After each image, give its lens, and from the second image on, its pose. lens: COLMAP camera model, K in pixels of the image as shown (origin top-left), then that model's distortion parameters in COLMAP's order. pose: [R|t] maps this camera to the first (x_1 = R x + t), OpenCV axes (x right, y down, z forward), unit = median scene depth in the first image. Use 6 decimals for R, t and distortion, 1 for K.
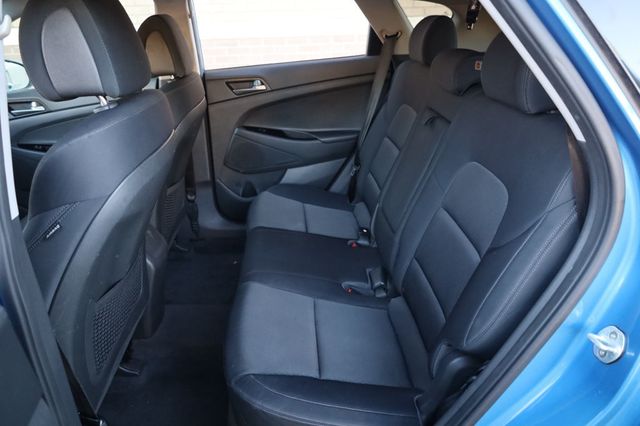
lens RADIAL K [[438.9, 0, 320.0], [0, 438.9, 213.0], [0, 0, 1]] dist [-0.010561, 0.003293]
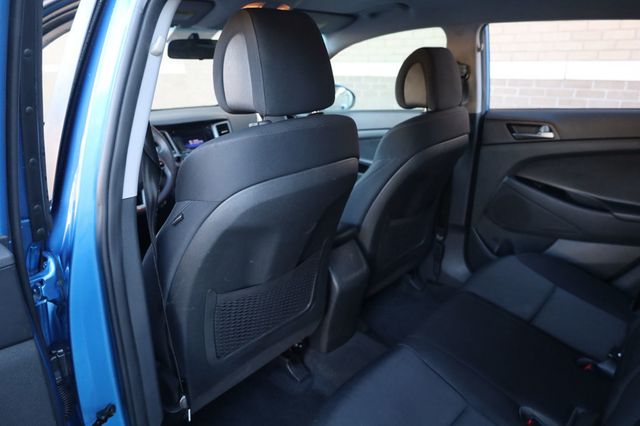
lens RADIAL K [[438.9, 0, 320.0], [0, 438.9, 213.0], [0, 0, 1]] dist [-0.010561, 0.003293]
pose [[0.696793, 0.249644, -0.672426, 0.157960], [-0.302530, 0.952298, 0.040056, -0.049568], [0.650350, 0.175519, 0.739079, 0.138858]]
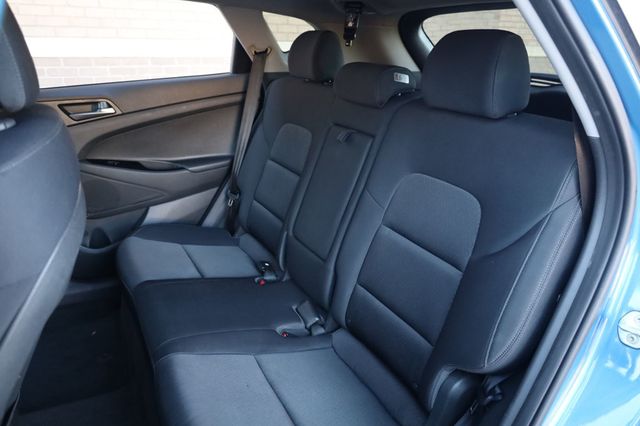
lens RADIAL K [[442.8, 0, 320.0], [0, 442.8, 213.0], [0, 0, 1]] dist [0.000427, 0.002279]
pose [[0.902627, -0.119152, 0.413603, -0.143366], [0.144985, 0.988932, -0.031513, -0.016710], [-0.405270, 0.088411, 0.909912, 0.113417]]
